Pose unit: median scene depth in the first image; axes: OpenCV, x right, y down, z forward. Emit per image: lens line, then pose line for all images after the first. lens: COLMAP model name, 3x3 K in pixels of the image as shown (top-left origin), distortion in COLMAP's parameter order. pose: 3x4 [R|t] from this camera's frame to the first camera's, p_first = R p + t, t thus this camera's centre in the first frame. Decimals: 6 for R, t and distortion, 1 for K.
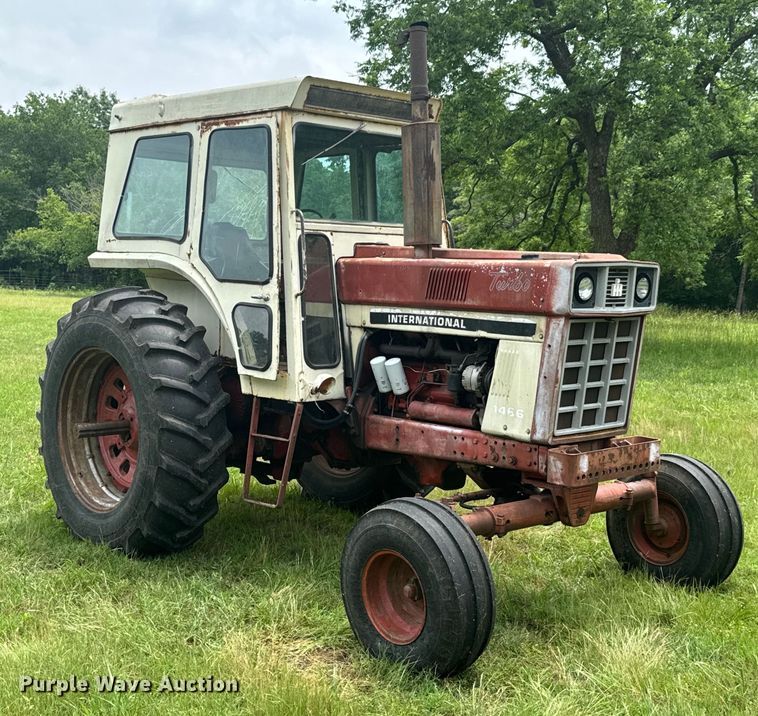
lens RADIAL K [[1138.0, 0, 379.0], [0, 1138.0, 358.0], [0, 0, 1]] dist [0.147438, -0.022572]
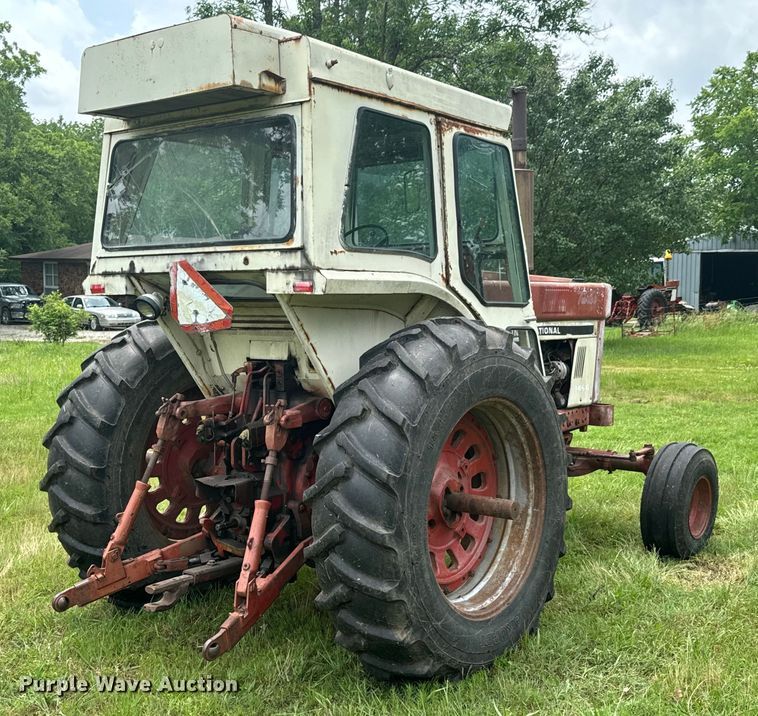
lens RADIAL K [[987.9, 0, 390.9], [0, 987.9, 358.7], [0, 0, 1]] dist [0.147868, 0.015600]
pose [[-0.177366, -0.075315, 0.981259, -0.988156], [0.078447, 0.992813, 0.090381, -0.112340], [-0.981014, 0.093007, -0.170183, 1.330189]]
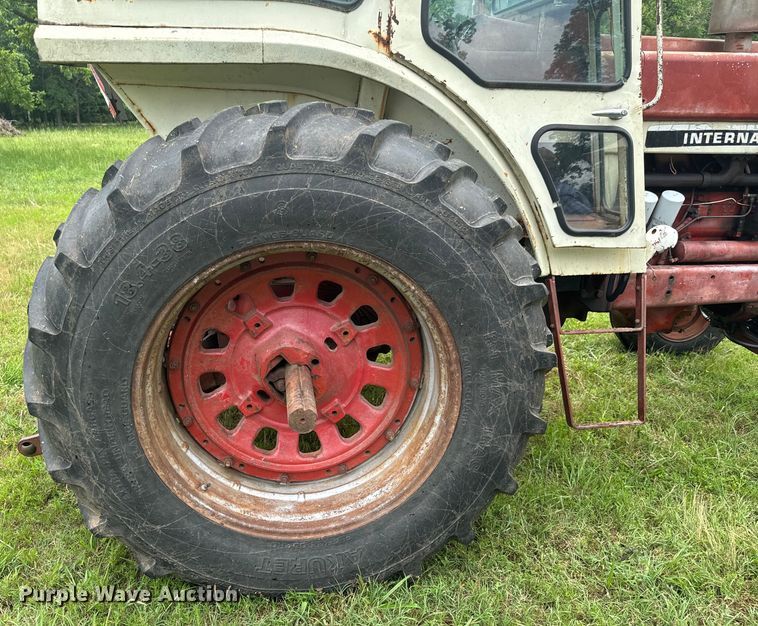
lens RADIAL K [[632.1, 0, 324.0], [0, 632.1, 335.8], [0, 0, 1]] dist [0.079026, -0.093018]
pose [[0.603543, -0.284207, 0.744958, -0.501883], [0.064991, 0.948742, 0.309298, -0.059315], [-0.794677, -0.138259, 0.591078, 0.945472]]
